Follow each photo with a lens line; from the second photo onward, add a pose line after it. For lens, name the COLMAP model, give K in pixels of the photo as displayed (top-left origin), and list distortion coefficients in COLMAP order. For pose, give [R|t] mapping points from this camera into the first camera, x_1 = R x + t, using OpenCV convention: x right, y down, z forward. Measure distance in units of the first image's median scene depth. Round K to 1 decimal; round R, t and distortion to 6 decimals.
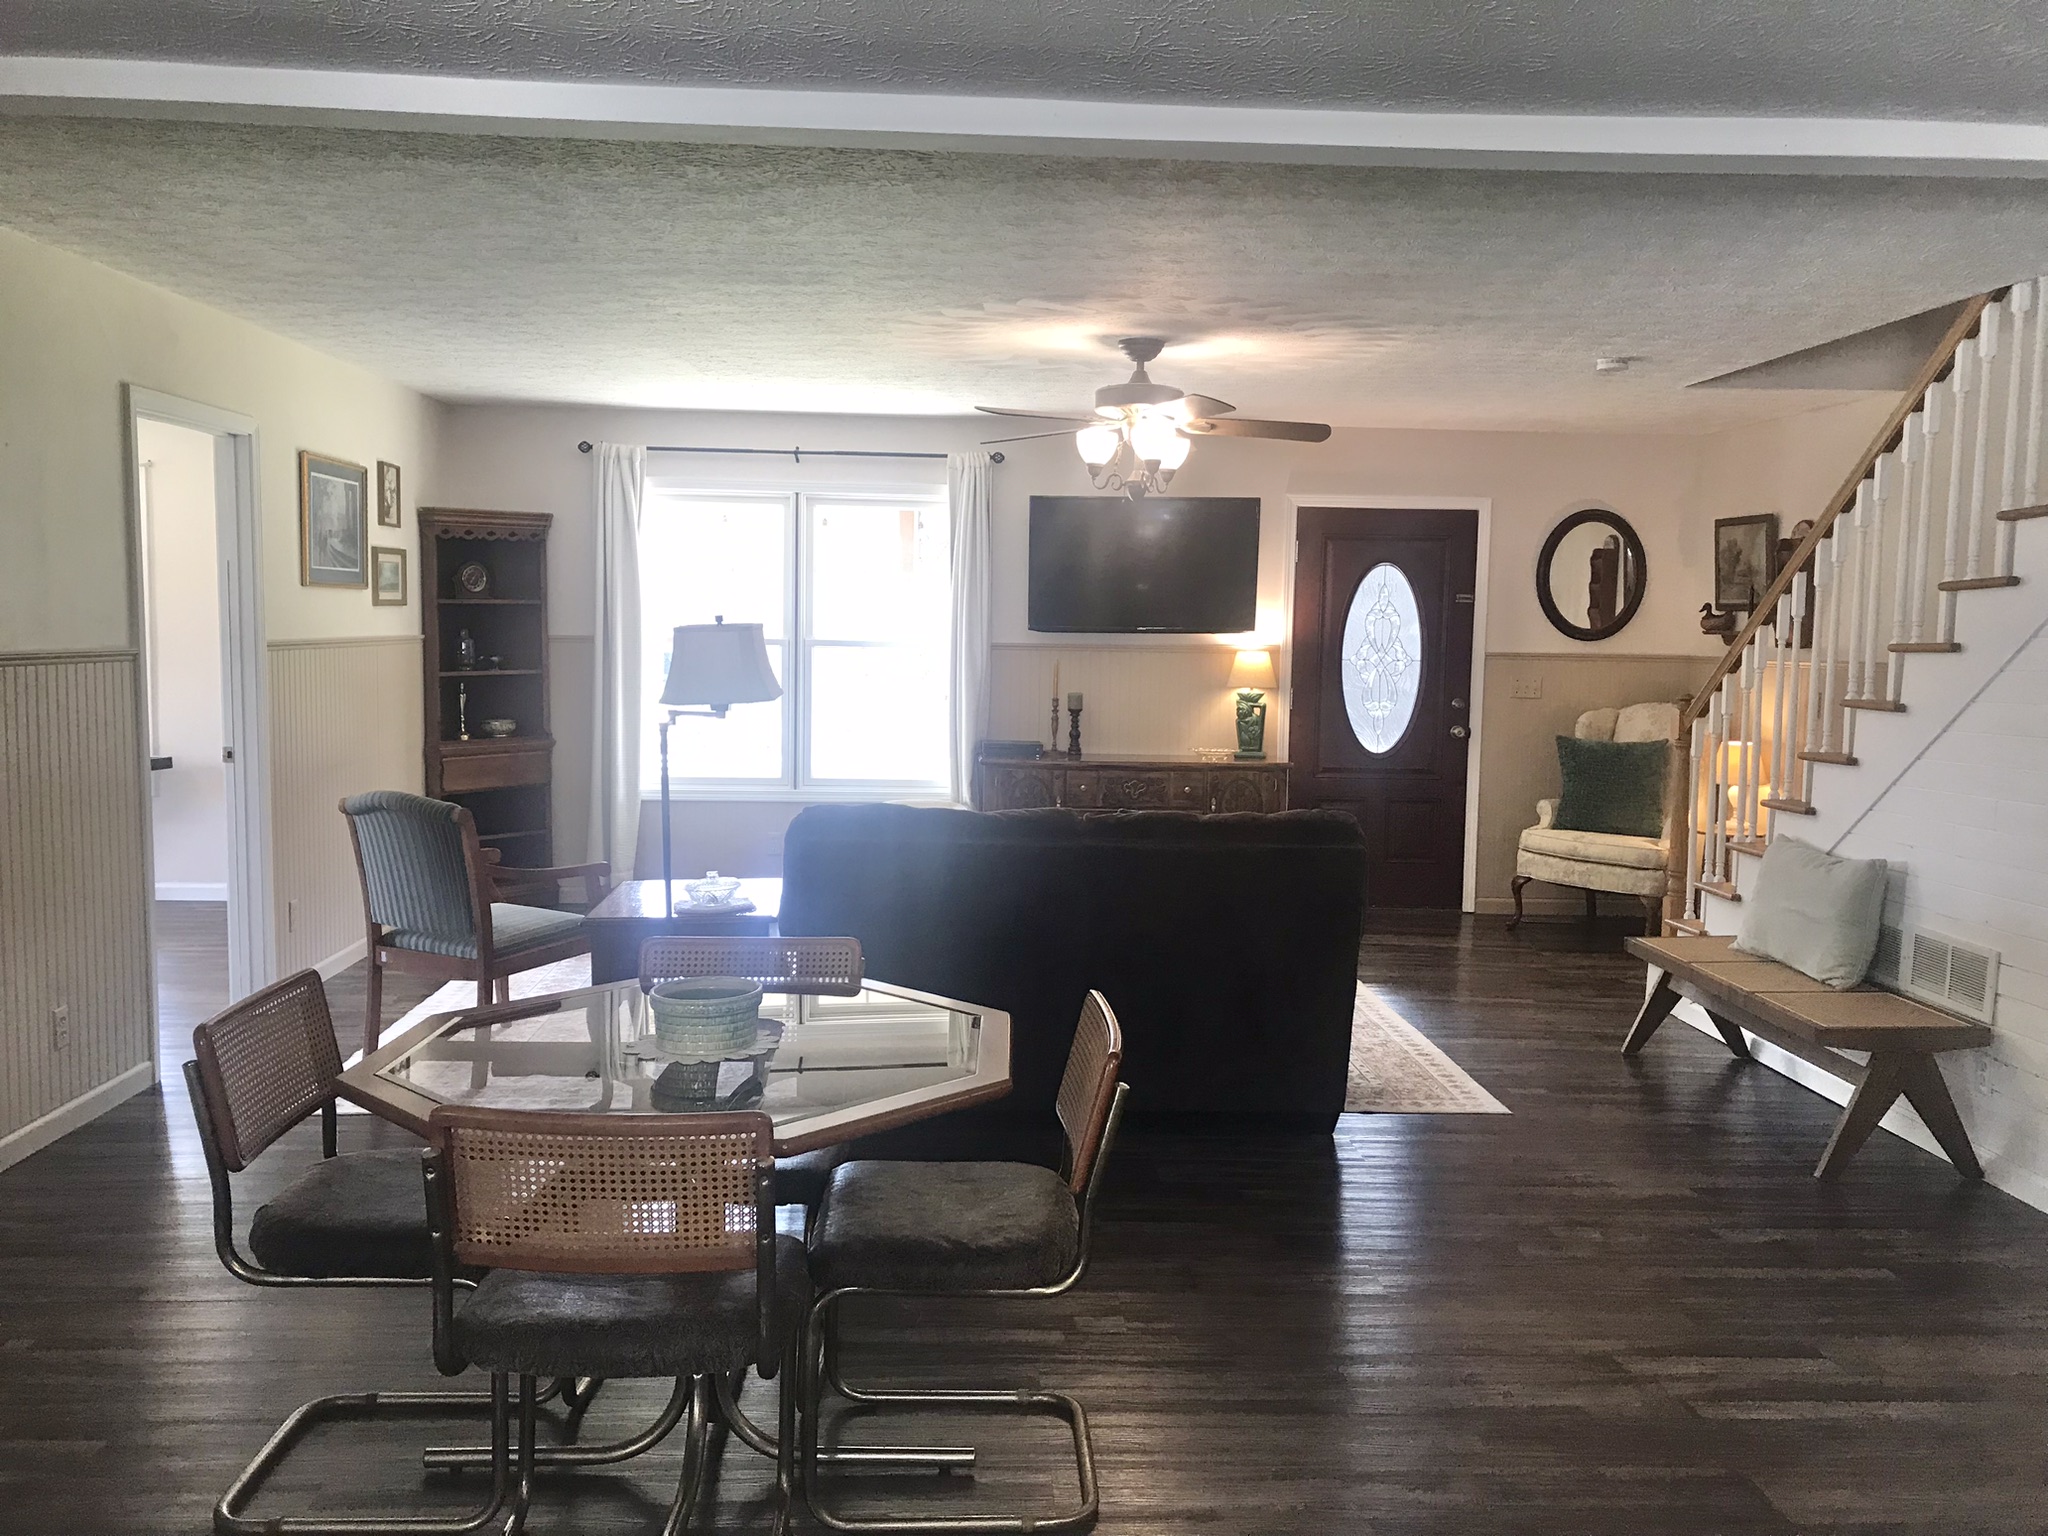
lens RADIAL K [[1679.8, 0, 1031.9], [0, 1679.8, 766.9], [0, 0, 1]] dist [0.055374, -0.065859]
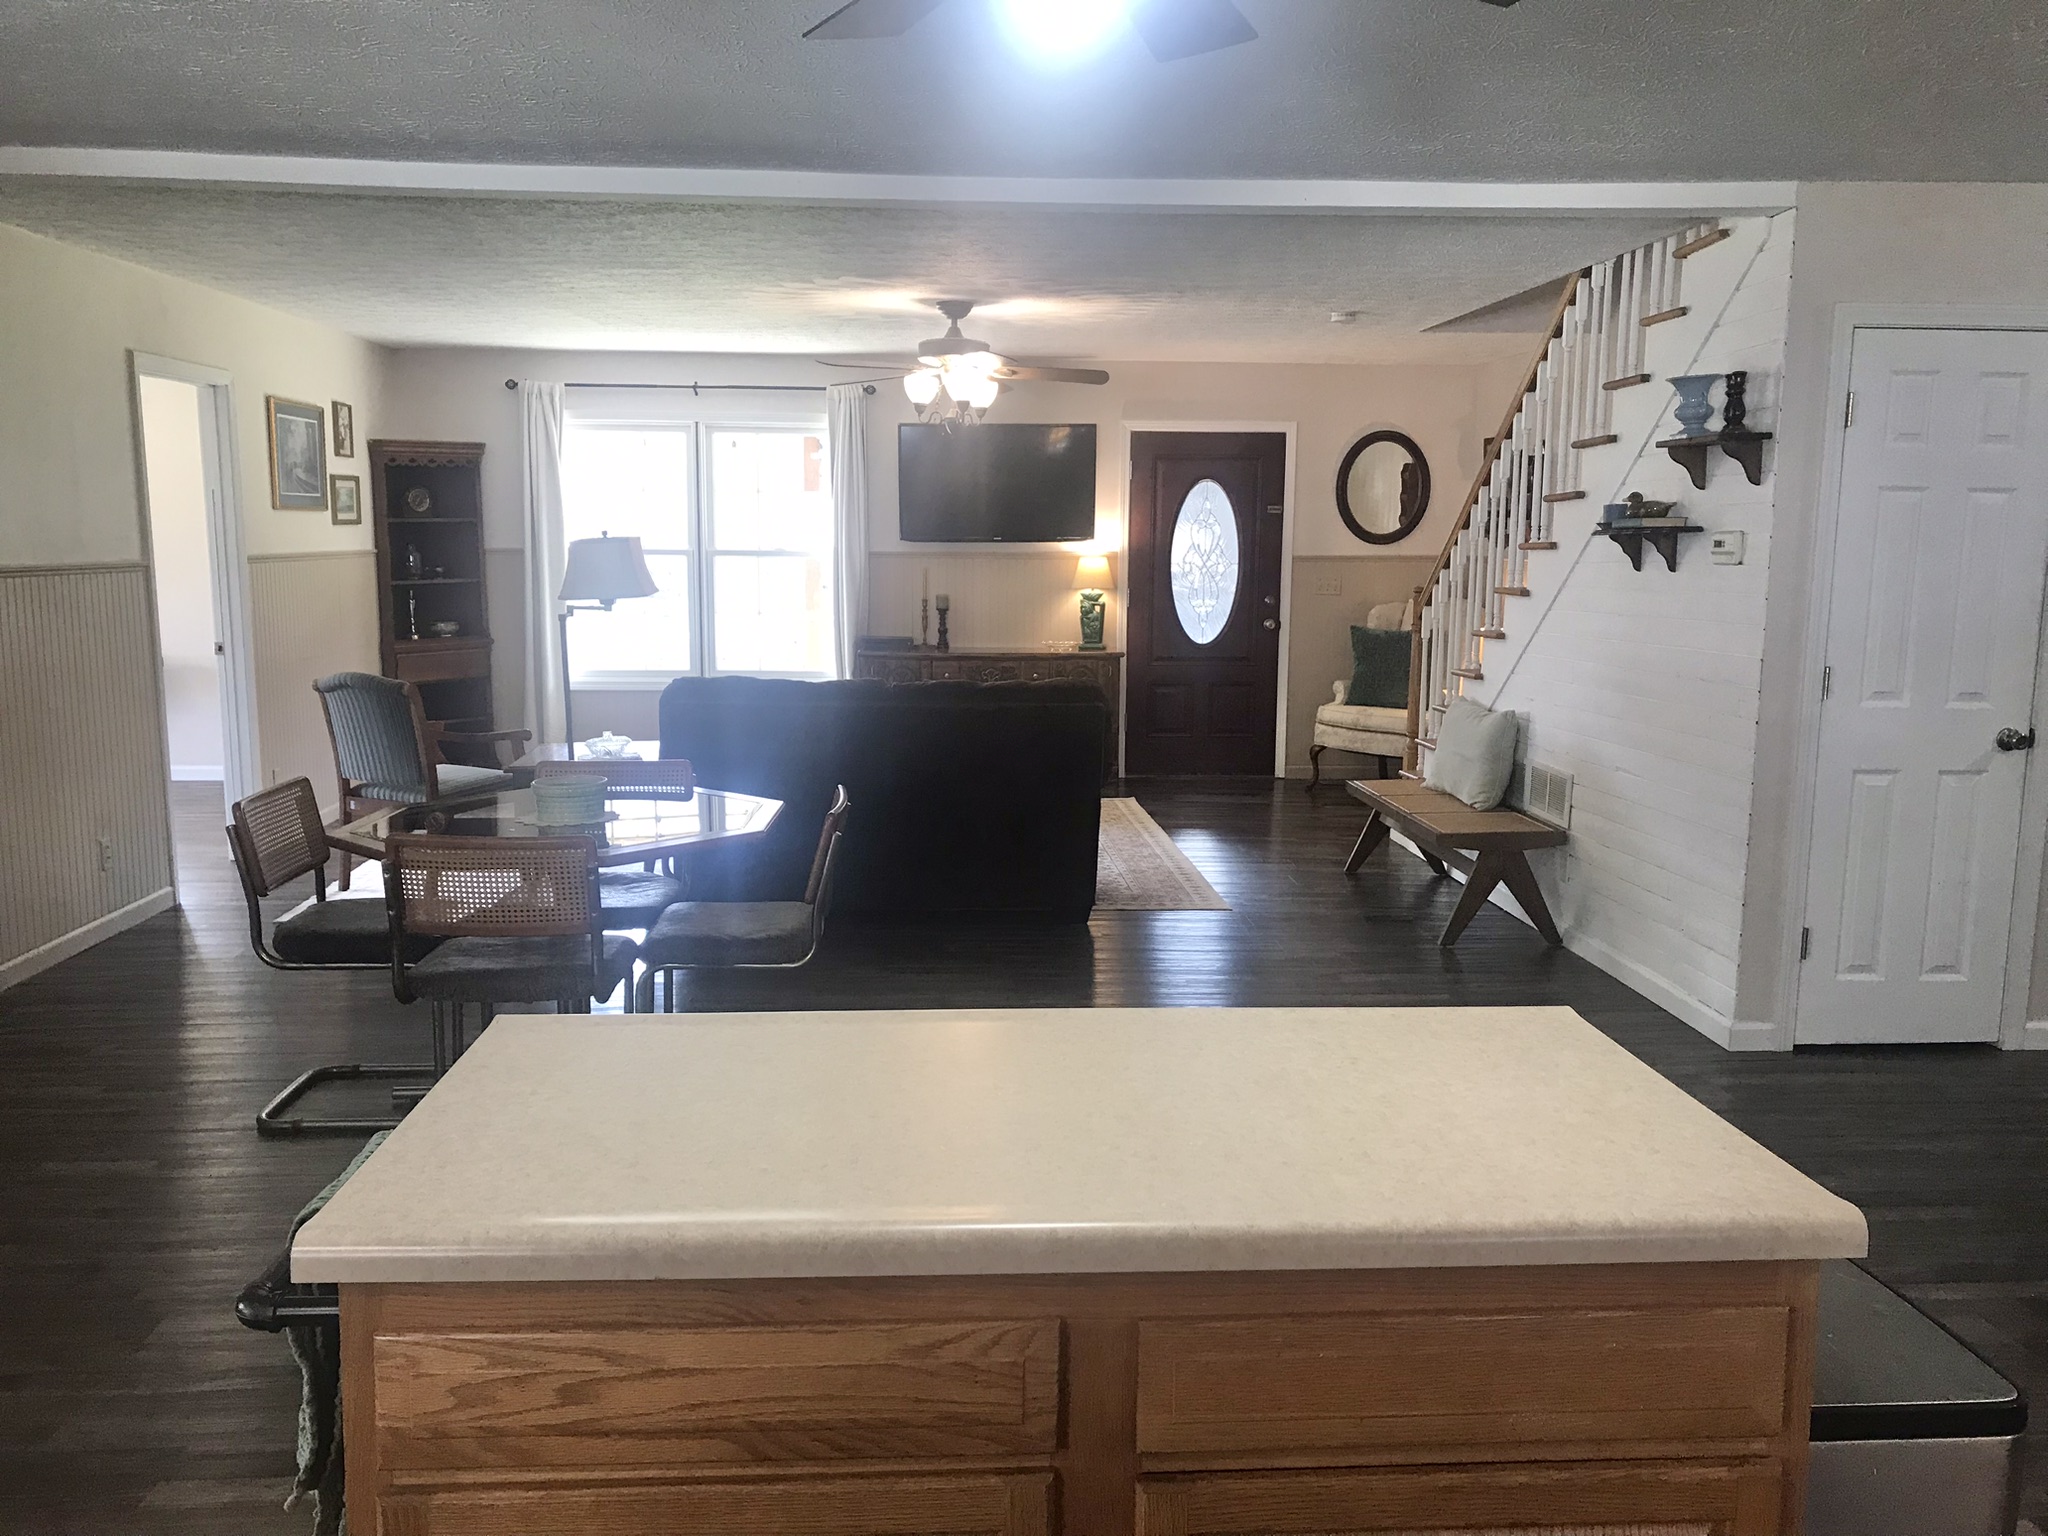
lens RADIAL K [[1679.8, 0, 1023.8], [0, 1679.8, 772.9], [0, 0, 1]] dist [0.055374, -0.065859]
pose [[0.999807, -0.012822, 0.014901, 0.090024], [0.011971, 0.998370, 0.055810, 0.021494], [-0.015592, -0.055620, 0.998330, -0.242544]]
